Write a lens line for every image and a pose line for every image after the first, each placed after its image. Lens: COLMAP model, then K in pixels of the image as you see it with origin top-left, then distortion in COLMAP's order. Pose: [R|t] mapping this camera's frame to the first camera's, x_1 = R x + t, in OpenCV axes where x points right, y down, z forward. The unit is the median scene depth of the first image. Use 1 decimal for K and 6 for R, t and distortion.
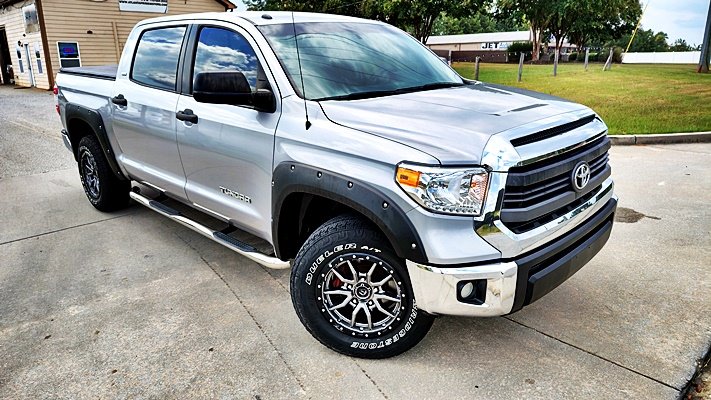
lens RADIAL K [[495.8, 0, 367.4], [0, 495.8, 199.9], [0, 0, 1]] dist [-0.000721, -0.005347]
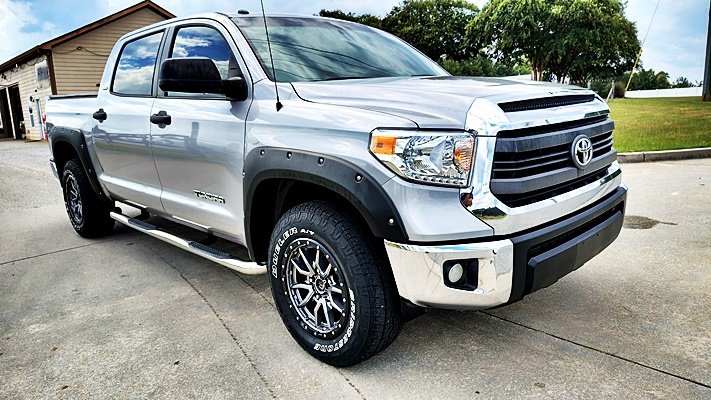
lens RADIAL K [[496.9, 0, 366.7], [0, 496.9, 201.5], [0, 0, 1]] dist [-0.007630, 0.000935]
pose [[0.999247, -0.033404, -0.019717, 0.048932], [0.031440, 0.995201, -0.092665, 0.103994], [0.022718, 0.091975, 0.995502, 0.094472]]
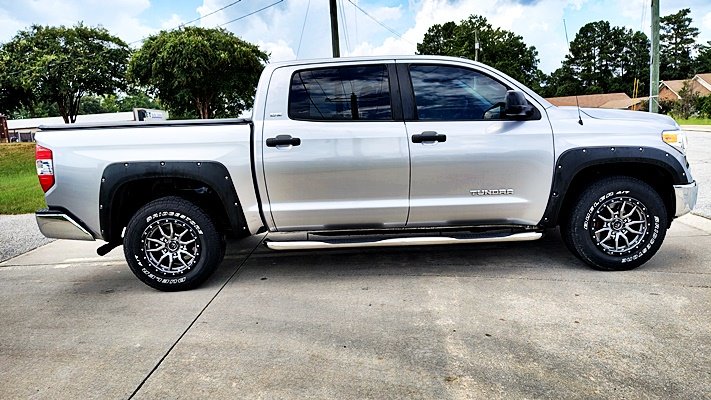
lens RADIAL K [[495.9, 0, 358.3], [0, 495.9, 196.8], [0, 0, 1]] dist [-0.000759, -0.005812]
pose [[0.714299, -0.134825, 0.686730, -1.516275], [0.243909, 0.967703, -0.063712, -0.002729], [-0.655961, 0.213009, 0.724115, 0.367999]]
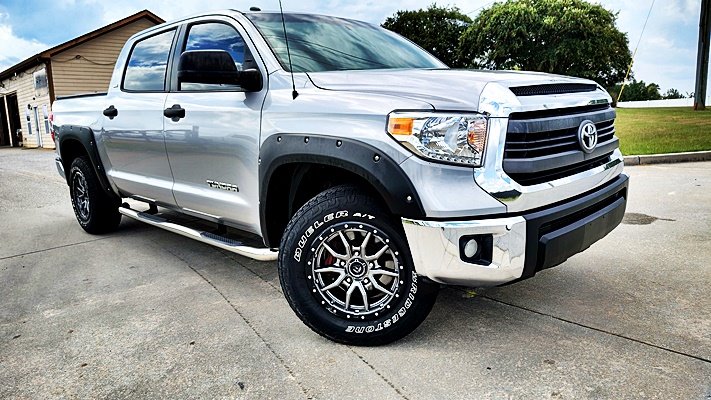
lens RADIAL K [[495.9, 0, 358.3], [0, 495.9, 196.8], [0, 0, 1]] dist [-0.000759, -0.005812]
pose [[0.999309, -0.031266, -0.020091, 0.013769], [0.028561, 0.991980, -0.123127, 0.150641], [0.023780, 0.122468, 0.992188, 0.071833]]
